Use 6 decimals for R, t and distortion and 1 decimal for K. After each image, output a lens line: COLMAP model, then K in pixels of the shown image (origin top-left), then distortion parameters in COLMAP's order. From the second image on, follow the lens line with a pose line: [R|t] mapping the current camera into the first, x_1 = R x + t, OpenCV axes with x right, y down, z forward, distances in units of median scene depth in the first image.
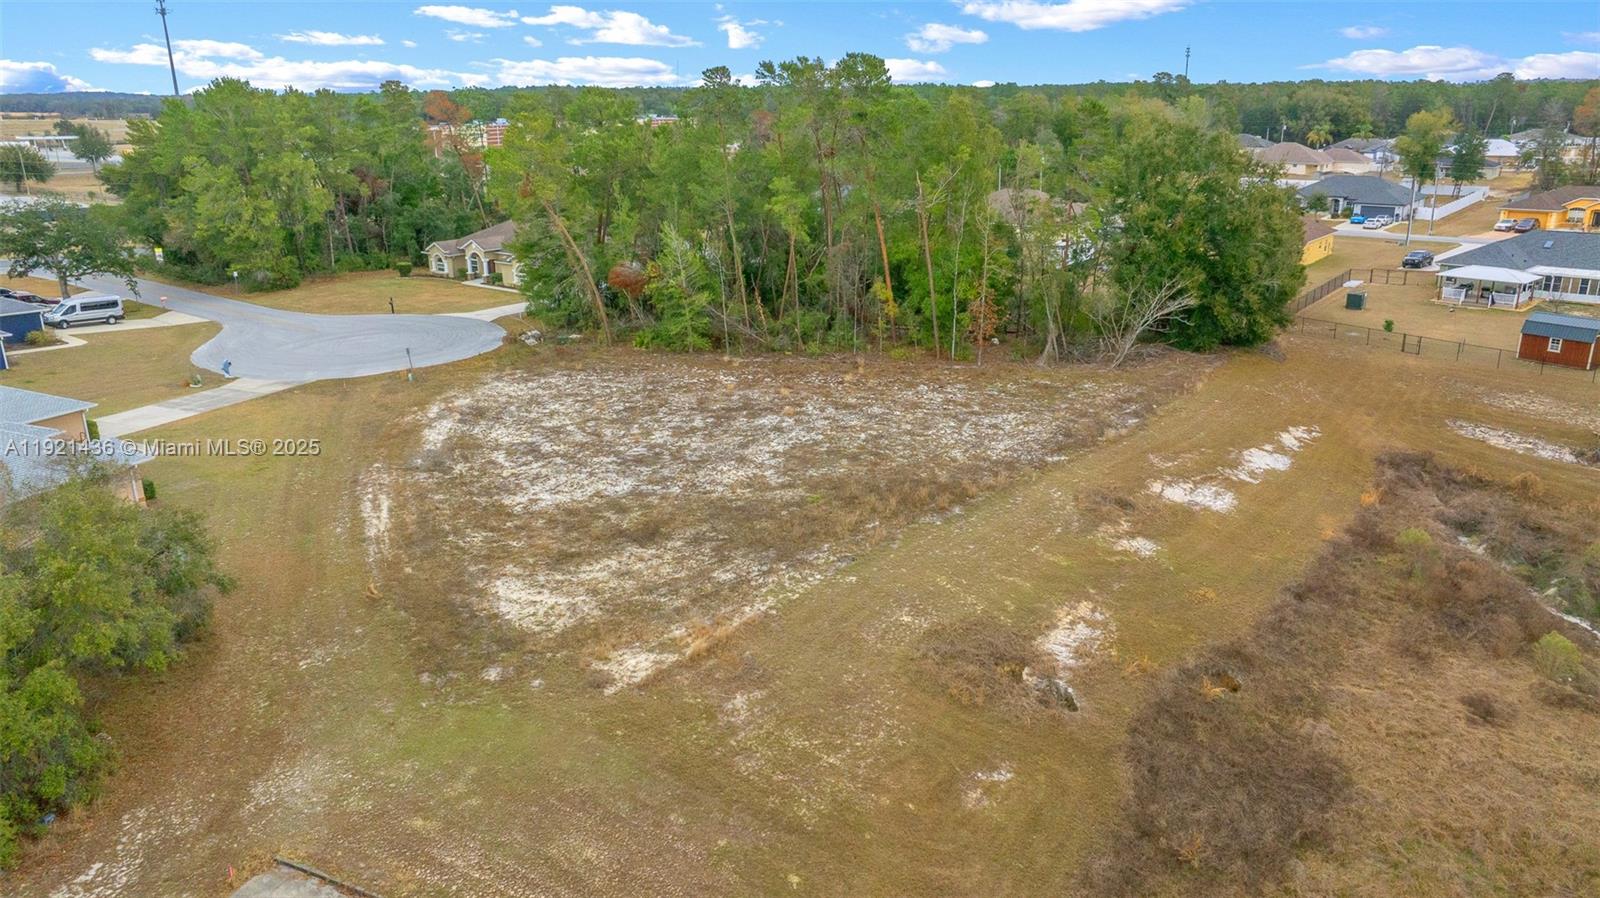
lens RADIAL K [[1121.8, 0, 808.5], [0, 1121.8, 451.0], [0, 0, 1]] dist [-0.026443, 0.017012]
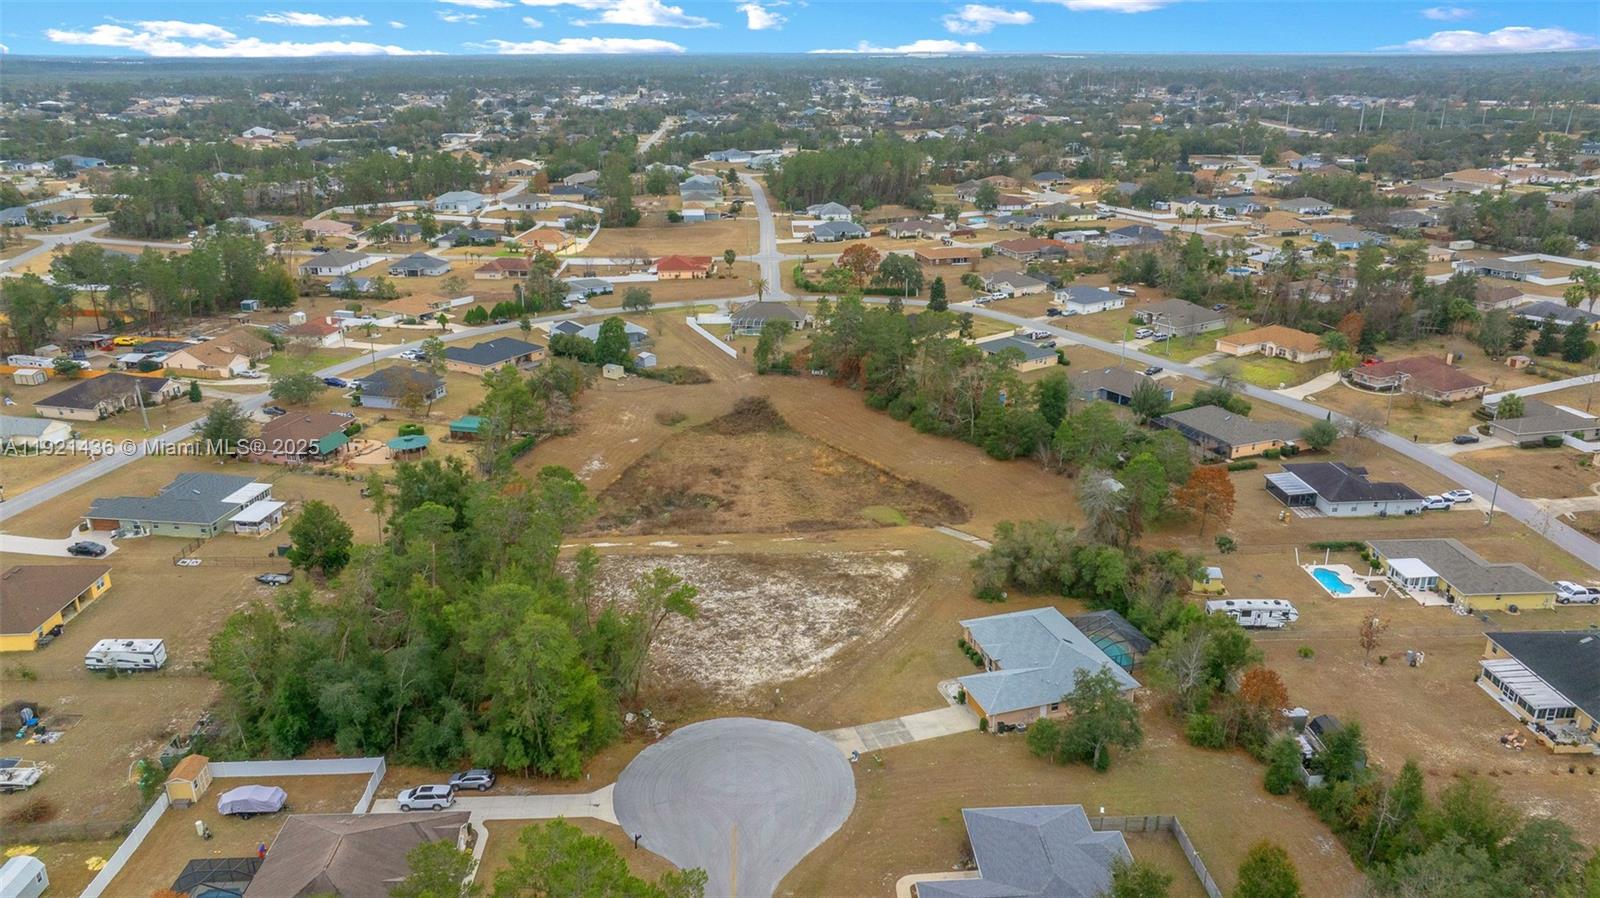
lens RADIAL K [[1121.8, 0, 800.9], [0, 1121.8, 452.6], [0, 0, 1]] dist [-0.026443, 0.017012]
pose [[-0.641610, -0.250274, 0.725051, -1.994369], [0.244011, 0.829563, 0.502279, -1.599017], [-0.727183, 0.499188, -0.471186, 2.140168]]
